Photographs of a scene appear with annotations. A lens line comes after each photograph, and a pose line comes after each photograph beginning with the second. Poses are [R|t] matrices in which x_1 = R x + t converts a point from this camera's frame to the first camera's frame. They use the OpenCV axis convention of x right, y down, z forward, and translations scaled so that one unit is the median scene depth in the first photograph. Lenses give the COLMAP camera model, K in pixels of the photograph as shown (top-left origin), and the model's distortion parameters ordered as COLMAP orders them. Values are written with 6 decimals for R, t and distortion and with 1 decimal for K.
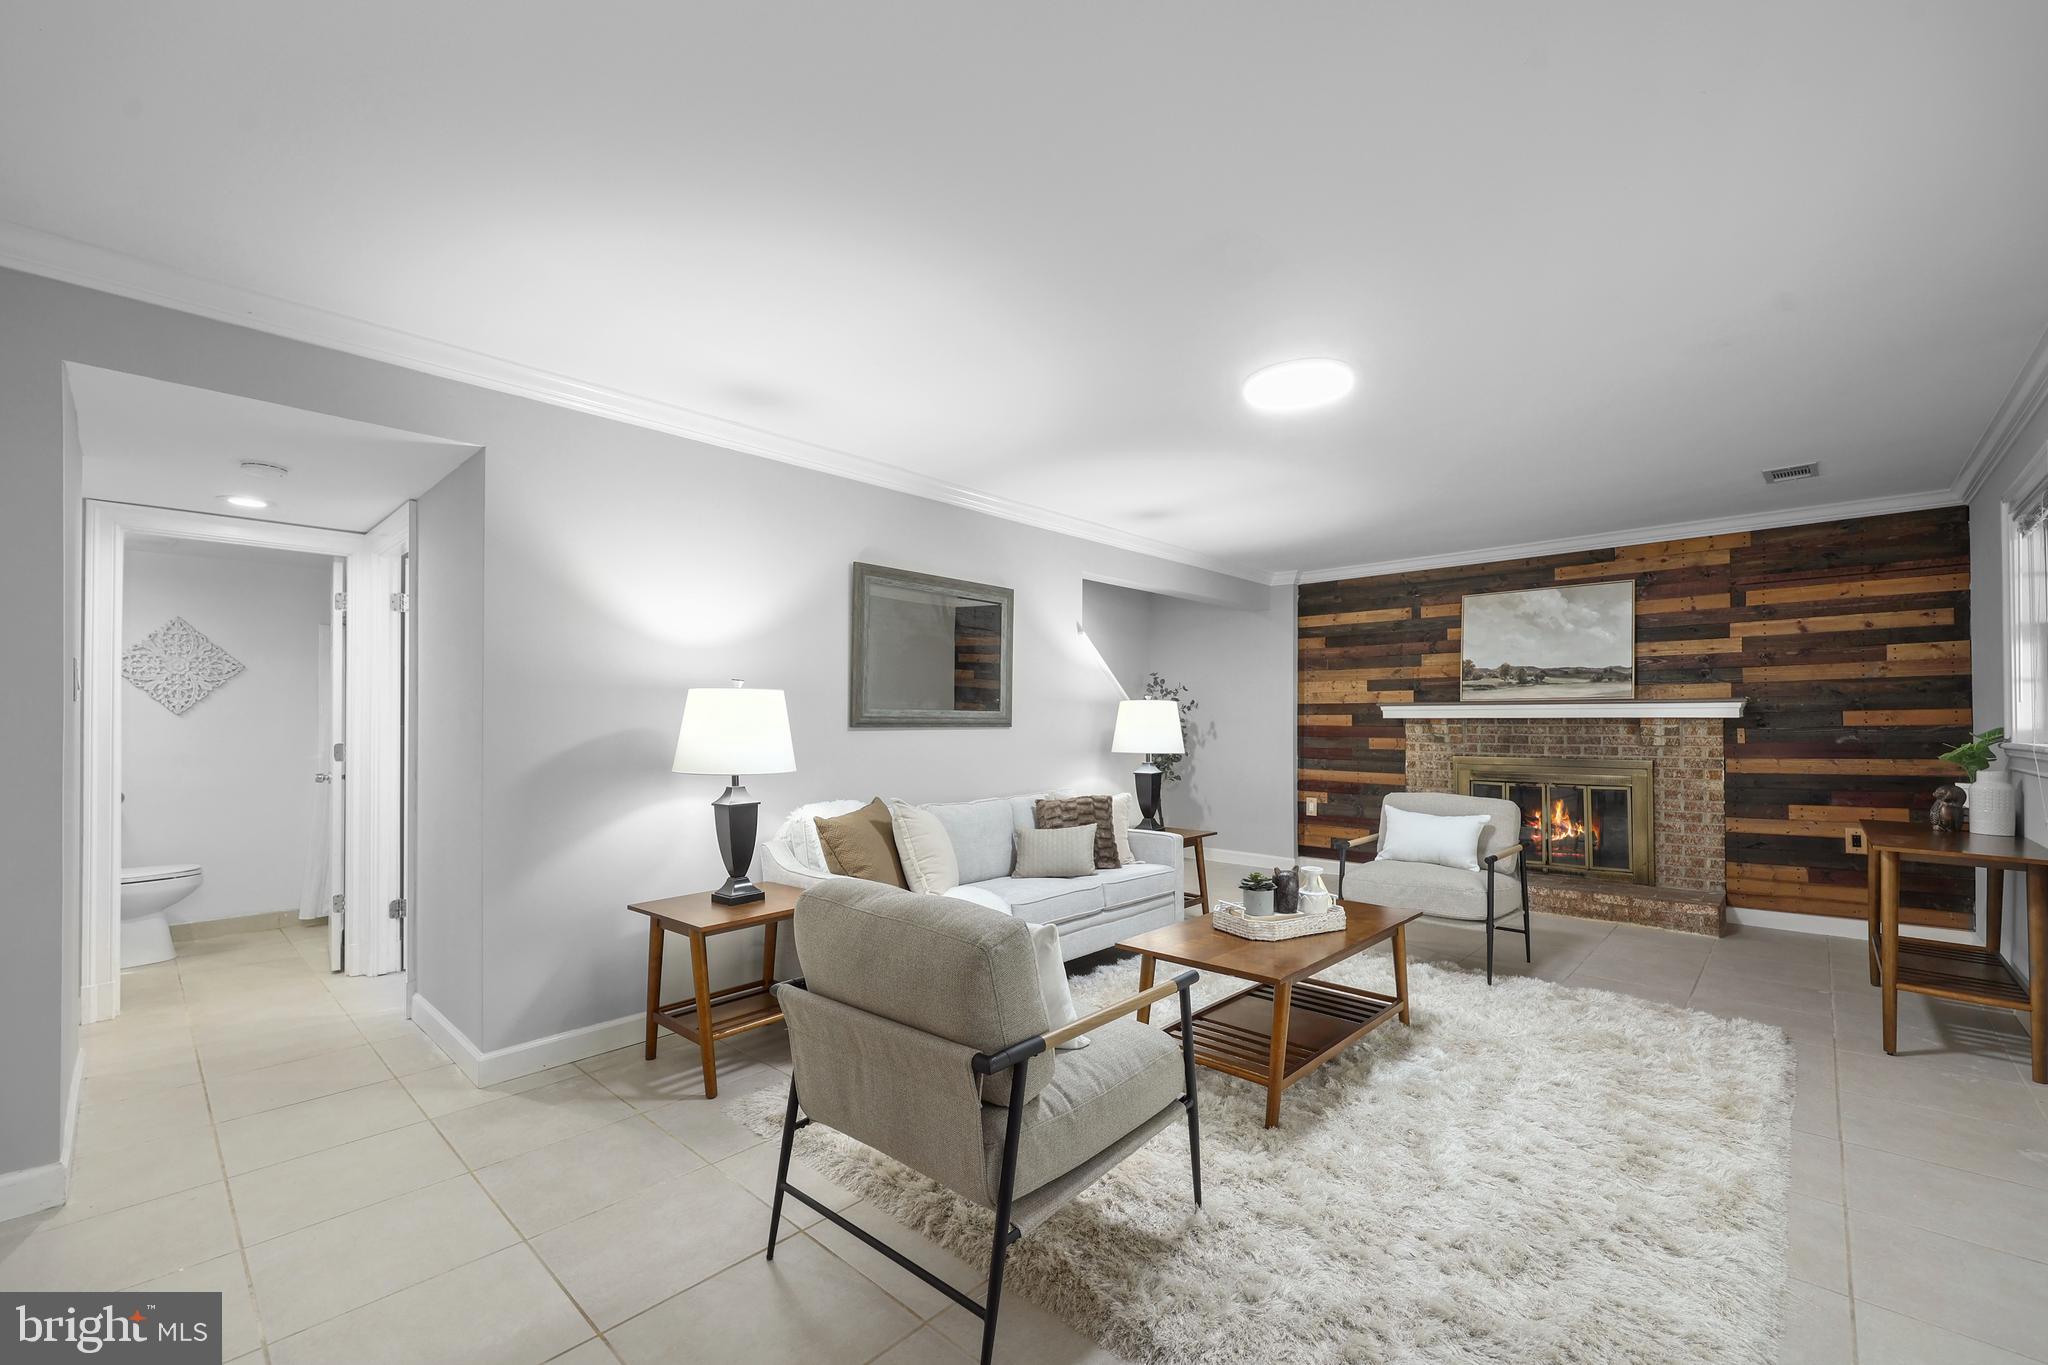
lens RADIAL K [[859.6, 0, 1073.1], [0, 859.6, 707.3], [0, 0, 1]] dist [-0.001720, -0.000032]
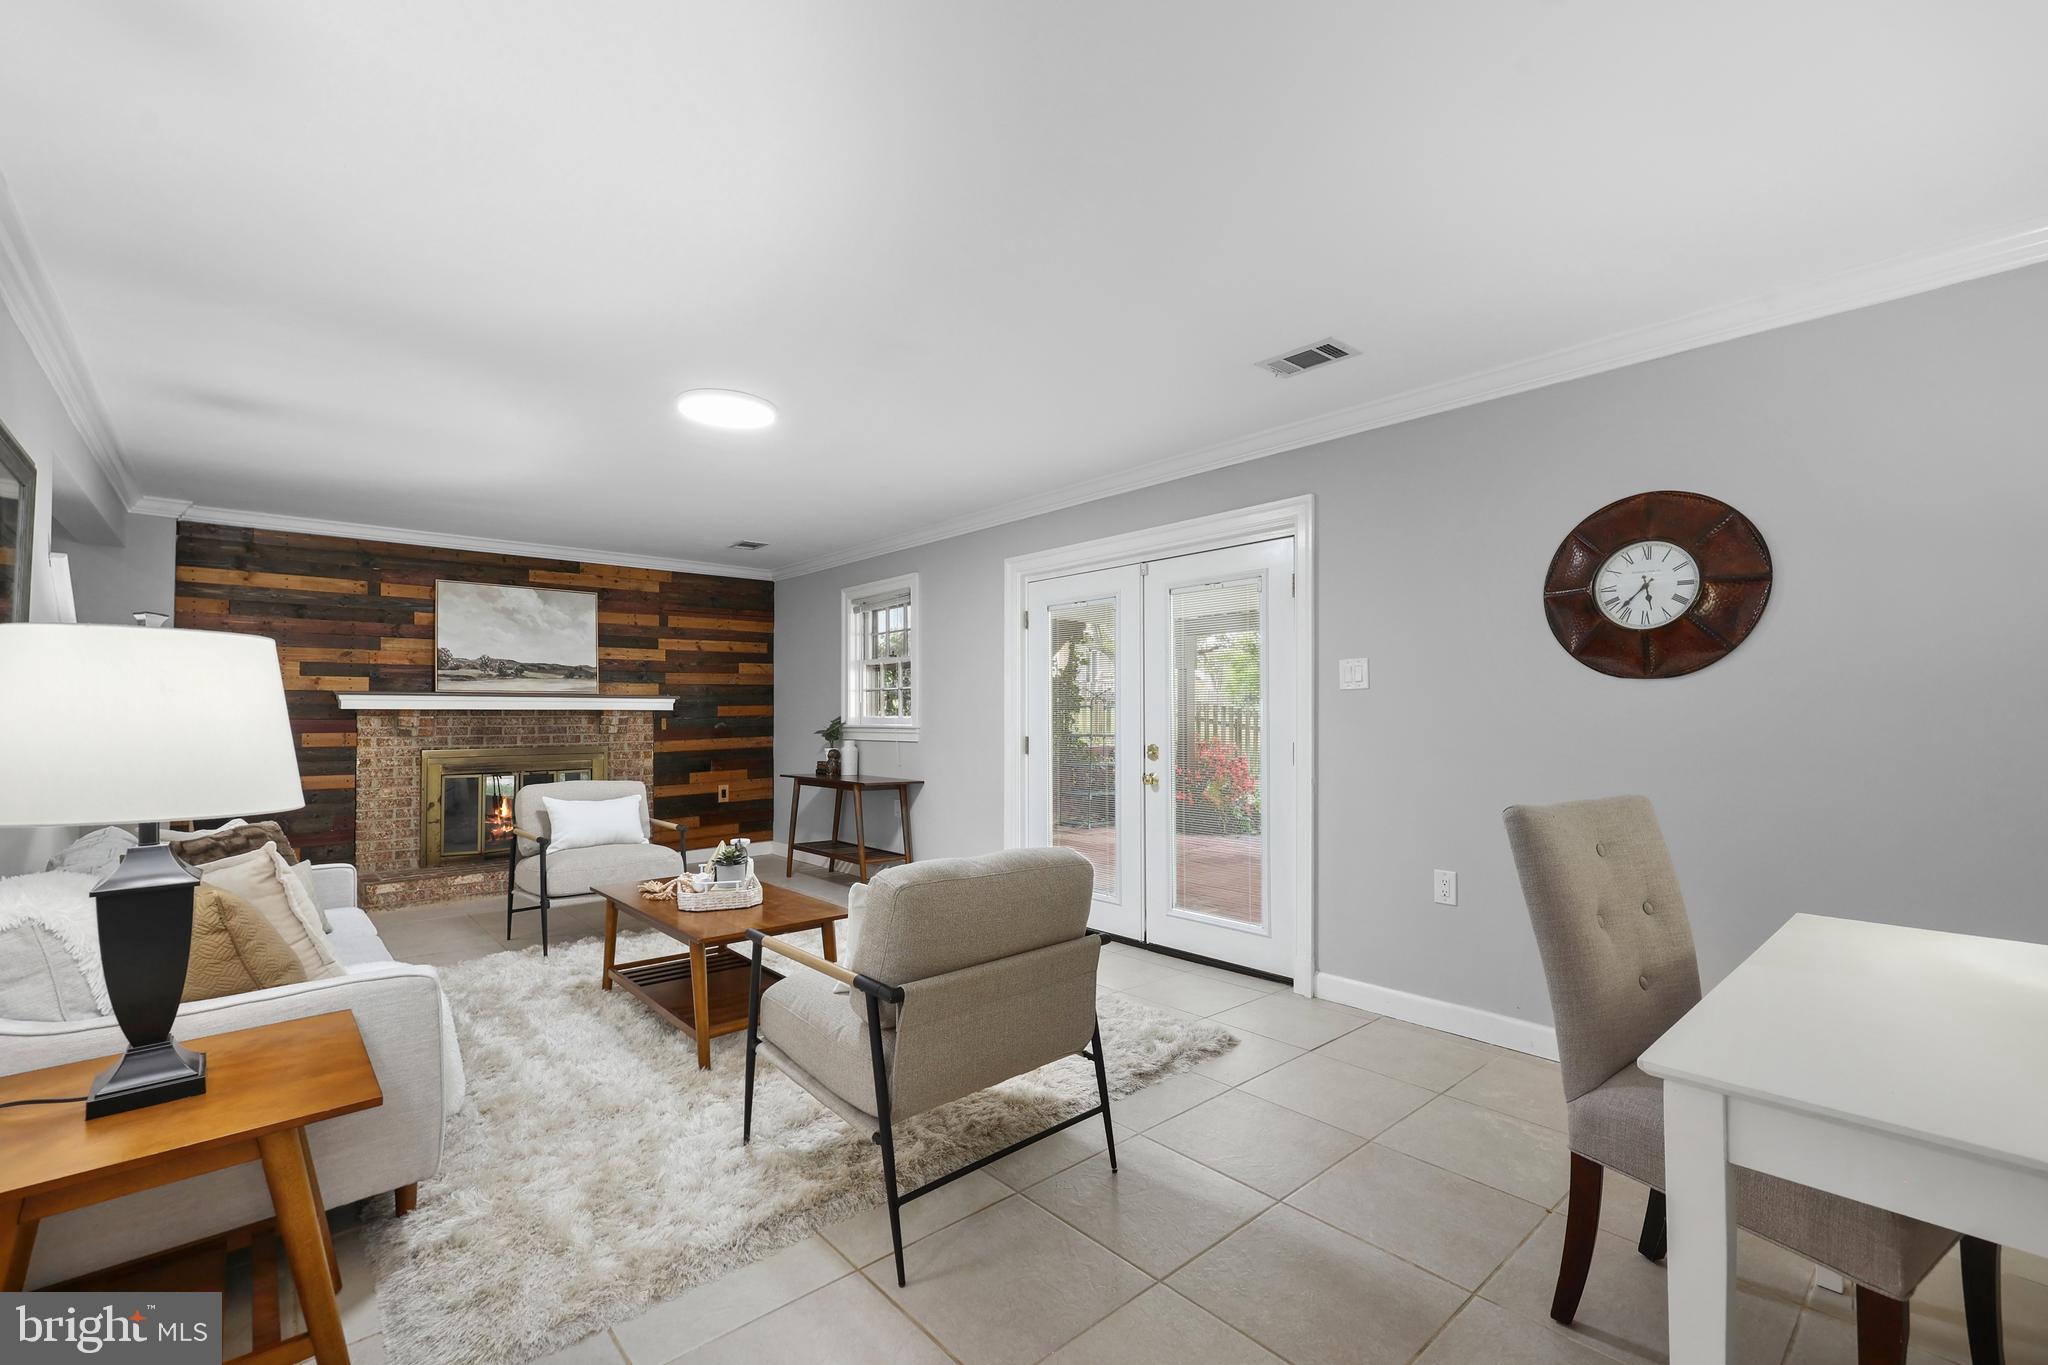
lens RADIAL K [[859.6, 0, 1027.8], [0, 859.6, 699.4], [0, 0, 1]] dist [-0.001720, -0.000032]
pose [[0.104978, 0.020184, 0.994270, -0.438470], [-0.011351, 0.999753, -0.019097, 0.012892], [-0.994410, -0.009281, 0.105181, 0.273507]]
